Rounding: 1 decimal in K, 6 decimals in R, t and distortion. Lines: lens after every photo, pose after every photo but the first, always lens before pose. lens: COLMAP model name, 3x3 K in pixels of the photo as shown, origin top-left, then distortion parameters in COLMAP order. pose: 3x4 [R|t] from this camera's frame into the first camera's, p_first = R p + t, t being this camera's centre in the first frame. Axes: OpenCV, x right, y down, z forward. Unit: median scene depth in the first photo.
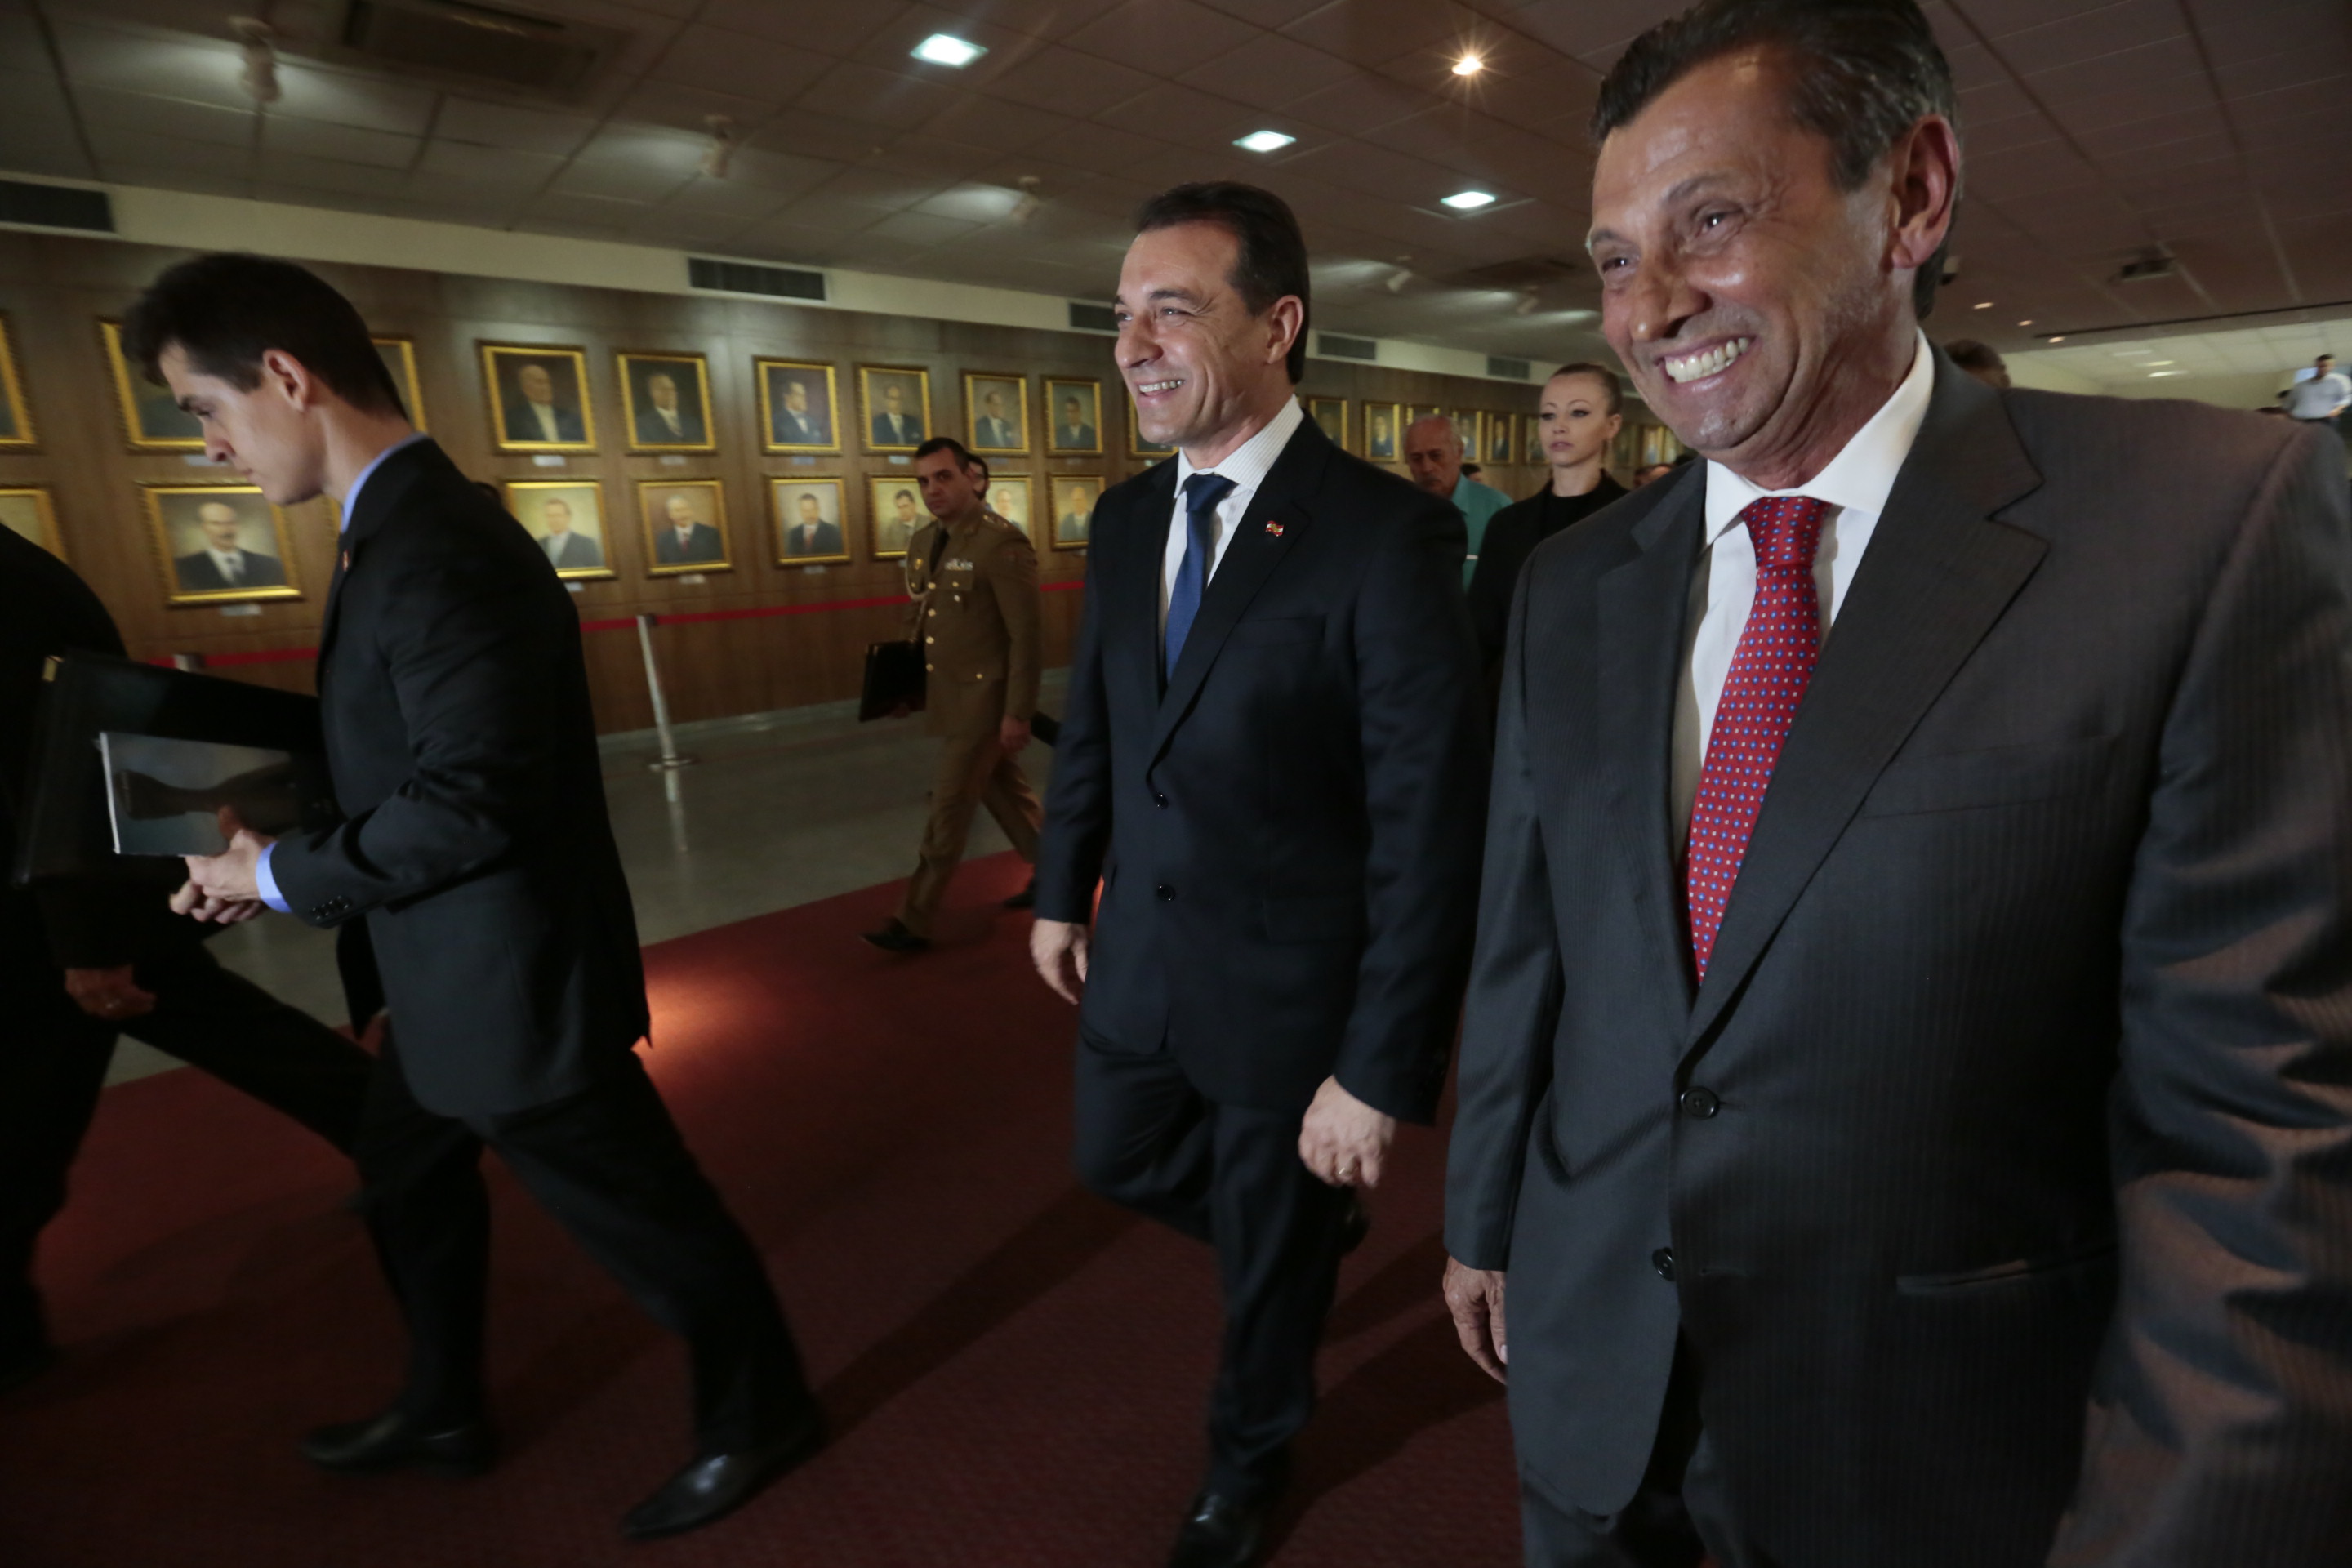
lens RADIAL K [[1058.2, 0, 1176.0], [0, 1058.2, 784.0], [0, 0, 1]] dist [-0.052043, 0.019924]
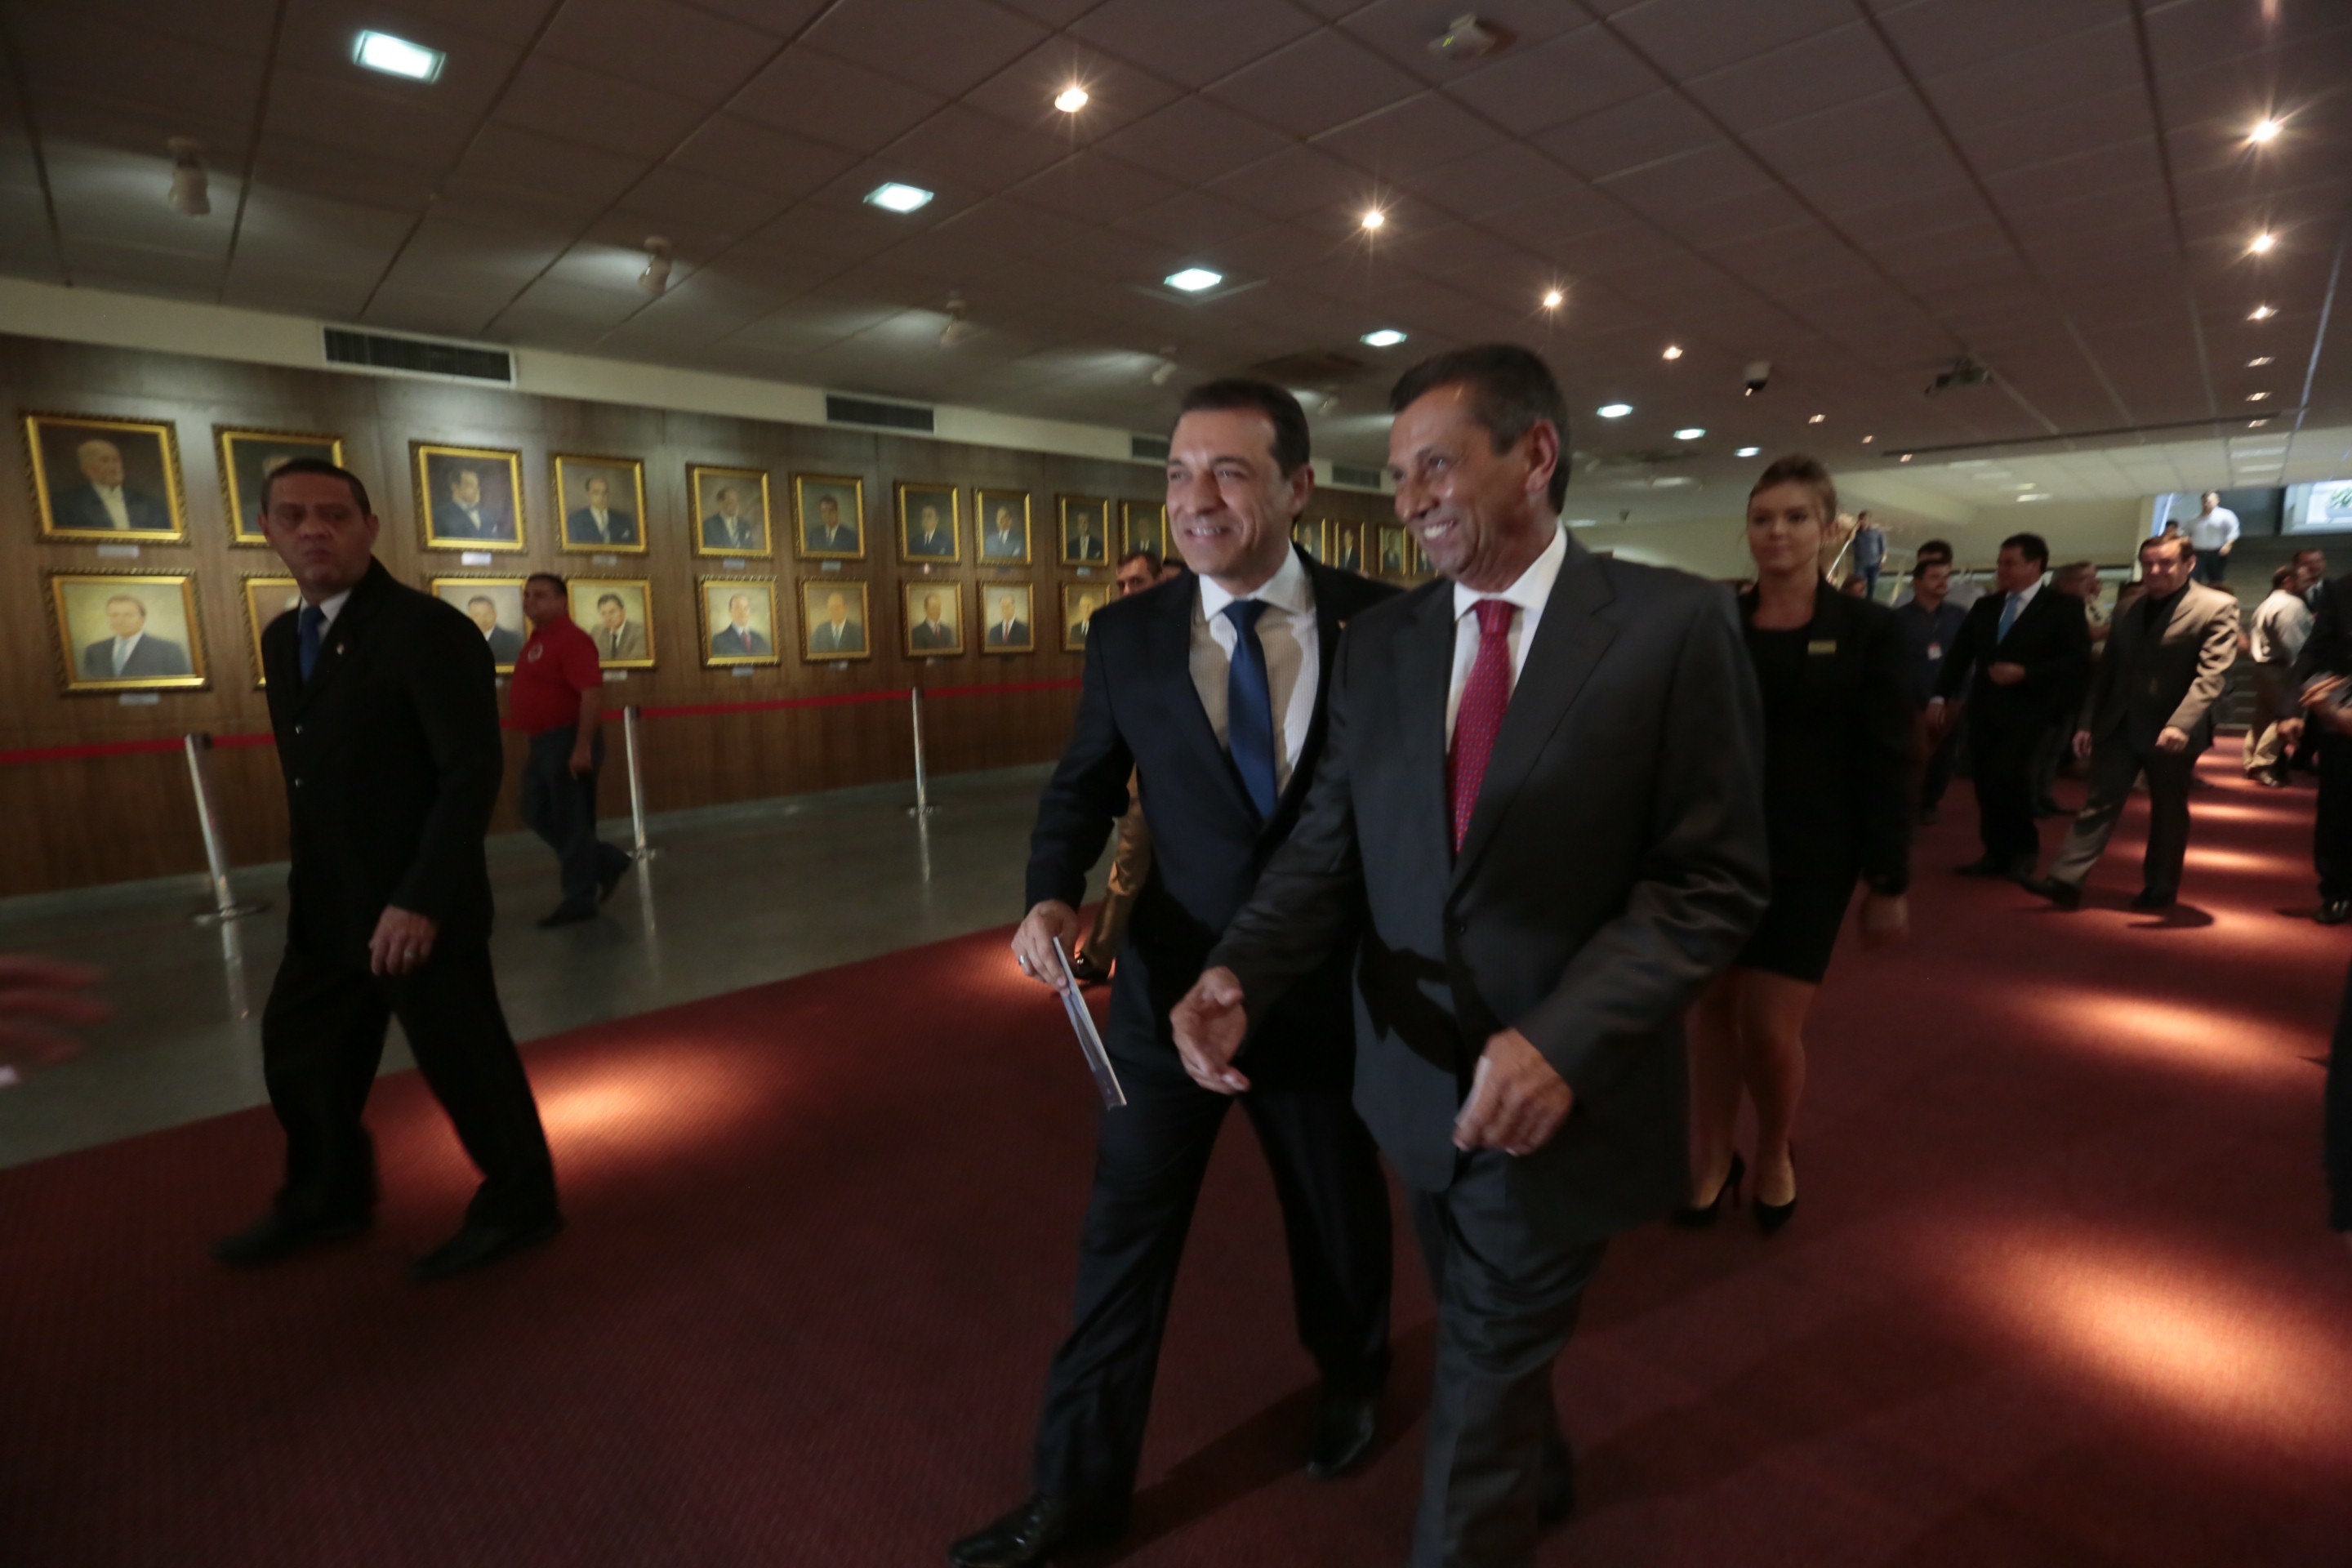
lens RADIAL K [[1058.2, 0, 1176.0], [0, 1058.2, 784.0], [0, 0, 1]] dist [-0.052043, 0.019924]
pose [[0.998976, 0.008447, 0.044442, 0.182720], [-0.003997, 0.995052, -0.099278, -0.035782], [-0.045061, 0.098998, 0.994067, 0.124428]]
